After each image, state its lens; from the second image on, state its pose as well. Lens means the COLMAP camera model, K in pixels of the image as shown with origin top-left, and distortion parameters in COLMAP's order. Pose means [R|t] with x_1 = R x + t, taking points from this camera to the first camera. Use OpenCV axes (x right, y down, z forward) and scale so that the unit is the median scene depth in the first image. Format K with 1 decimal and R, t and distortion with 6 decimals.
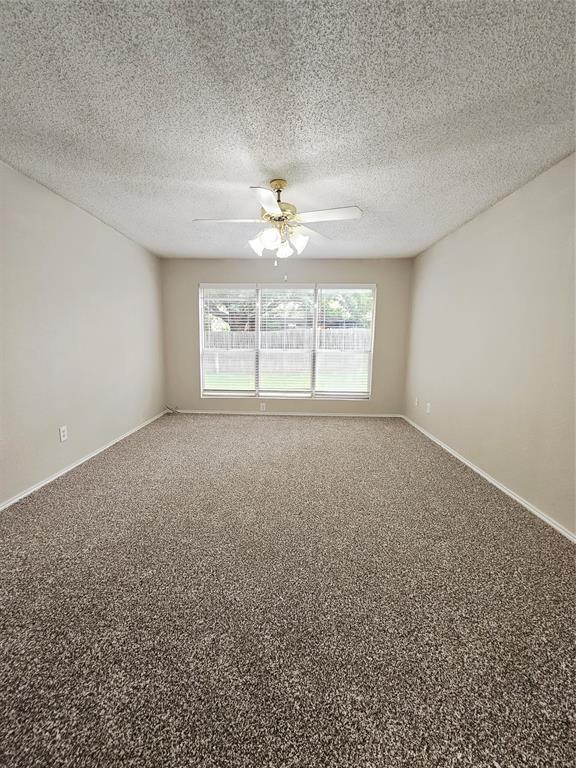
lens RADIAL K [[314.5, 0, 283.0], [0, 314.5, 384.3], [0, 0, 1]] dist [-0.000220, 0.001589]
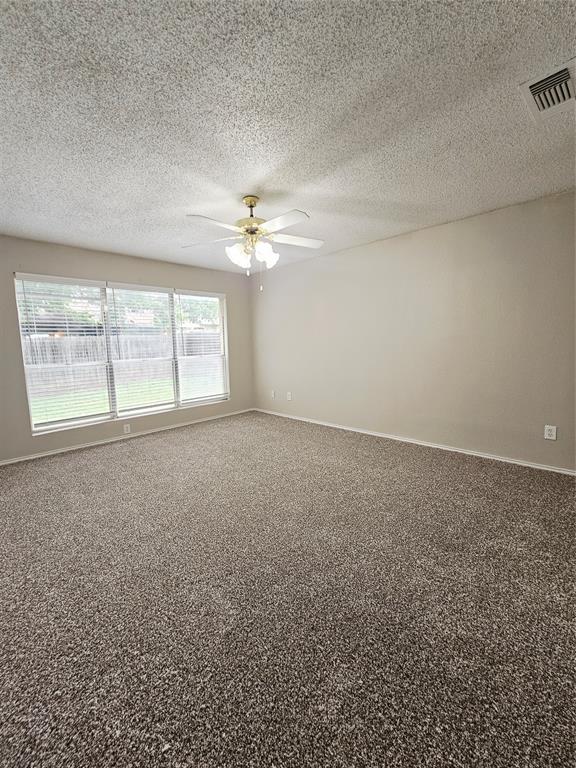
lens RADIAL K [[314.5, 0, 286.6], [0, 314.5, 385.7], [0, 0, 1]] dist [-0.000220, 0.001589]
pose [[0.678789, -0.129862, 0.722759, -0.772853], [0.138812, 0.989185, 0.047364, -0.048756], [-0.721094, 0.068178, 0.689475, 0.221571]]
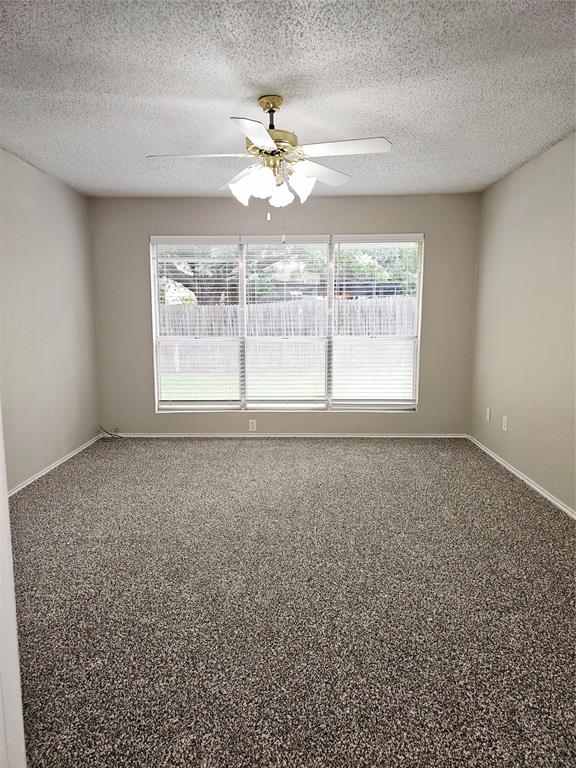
lens RADIAL K [[514.2, 0, 293.0], [0, 514.2, 383.6], [0, 0, 1]] dist [0.059892, -0.047294]
pose [[0.999701, -0.016175, 0.018315, 0.003367], [0.016300, 0.999845, -0.006700, -0.012634], [-0.018204, 0.006997, 0.999810, -0.129666]]
